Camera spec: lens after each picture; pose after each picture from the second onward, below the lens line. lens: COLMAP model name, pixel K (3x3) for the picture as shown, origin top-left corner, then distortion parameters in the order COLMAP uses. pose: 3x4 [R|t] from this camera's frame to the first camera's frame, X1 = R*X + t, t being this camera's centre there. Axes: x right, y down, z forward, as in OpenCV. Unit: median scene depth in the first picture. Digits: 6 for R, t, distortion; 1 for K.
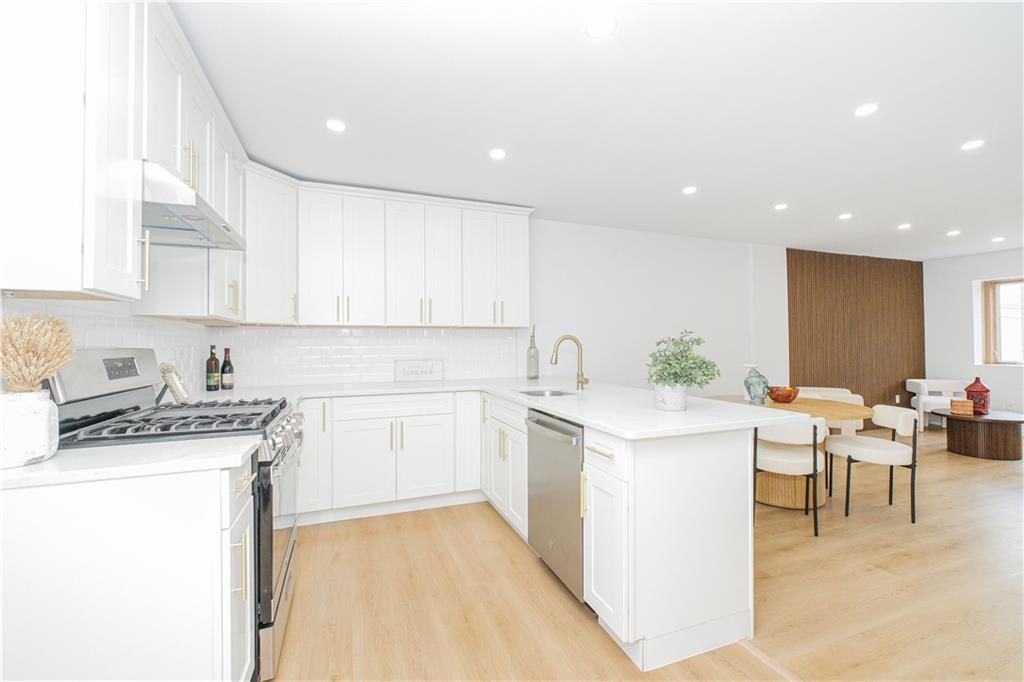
lens RADIAL K [[428.4, 0, 512.9], [0, 428.4, 339.4], [0, 0, 1]] dist [0.000704, -0.000162]
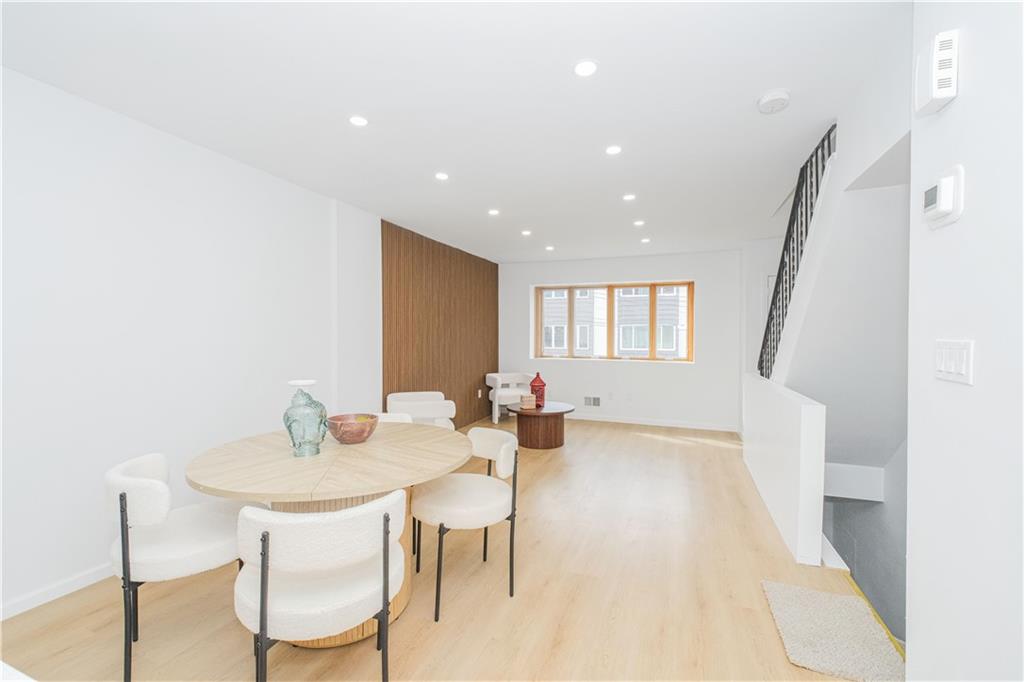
lens RADIAL K [[428.4, 0, 512.9], [0, 428.4, 339.4], [0, 0, 1]] dist [0.000704, -0.000162]
pose [[0.676577, 0.002787, 0.736366, 0.411556], [-0.015684, 0.999821, 0.010626, -0.007356], [-0.736205, -0.018739, 0.676500, 0.526935]]
